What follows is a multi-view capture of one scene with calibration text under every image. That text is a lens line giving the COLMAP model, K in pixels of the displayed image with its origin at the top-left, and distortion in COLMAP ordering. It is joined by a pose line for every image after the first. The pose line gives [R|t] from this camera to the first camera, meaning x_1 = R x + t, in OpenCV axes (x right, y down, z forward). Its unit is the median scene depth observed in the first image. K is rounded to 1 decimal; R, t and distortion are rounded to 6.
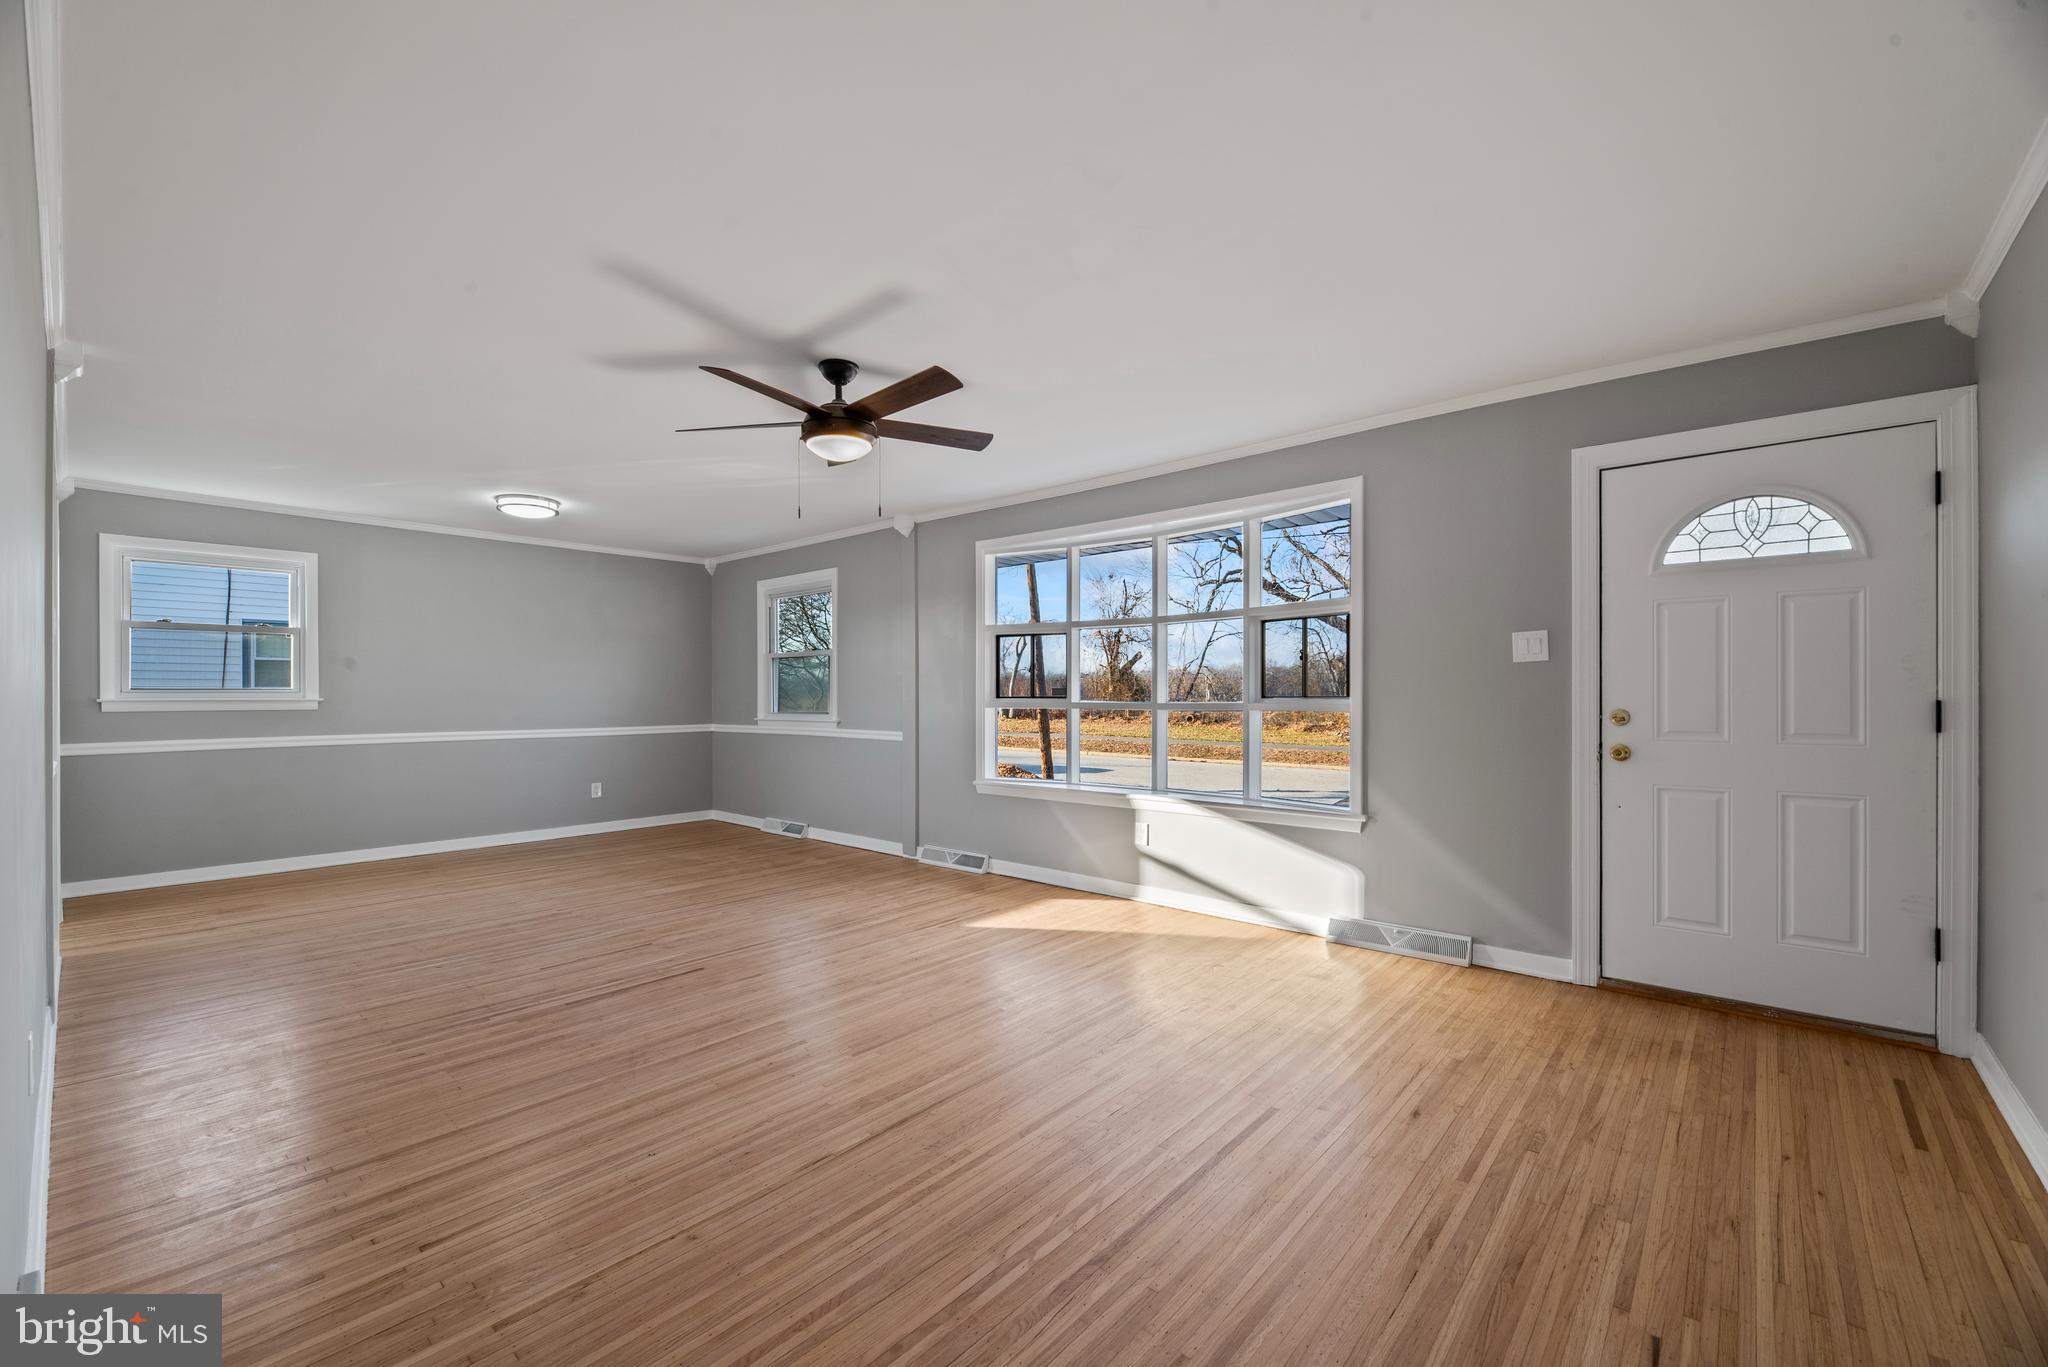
lens RADIAL K [[825.4, 0, 1022.3], [0, 825.4, 689.0], [0, 0, 1]] dist [-0.008465, 0.000163]
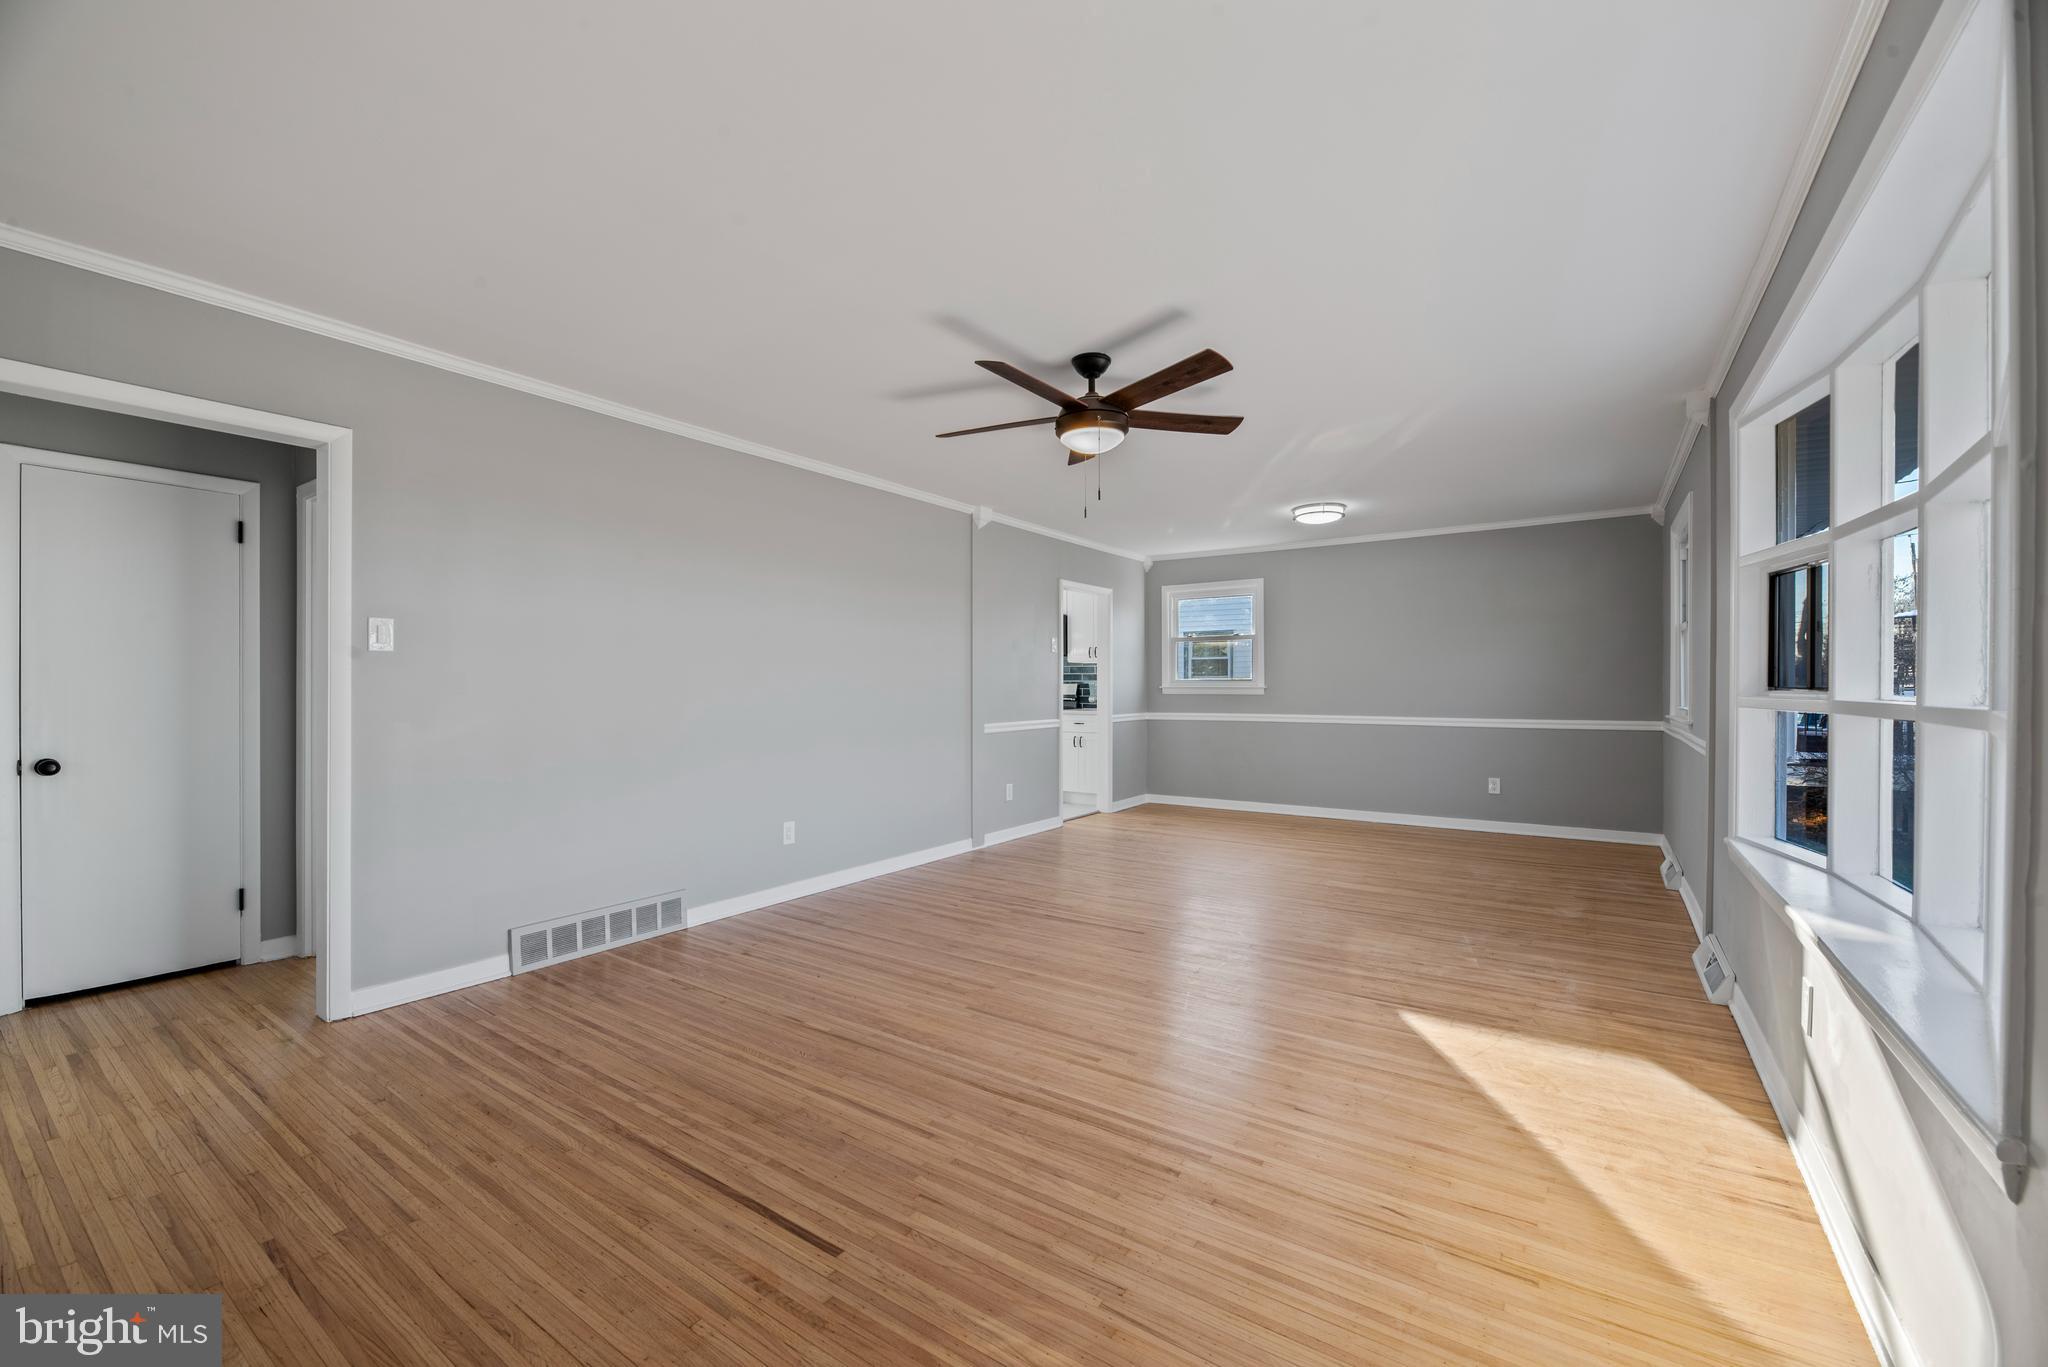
lens RADIAL K [[825.4, 0, 1020.7], [0, 825.4, 688.0], [0, 0, 1]] dist [-0.008465, 0.000163]
pose [[0.119220, 0.006725, -0.992845, 0.574968], [0.008053, 0.999938, 0.007740, 0.000547], [0.992835, -0.008918, 0.119159, 0.590669]]
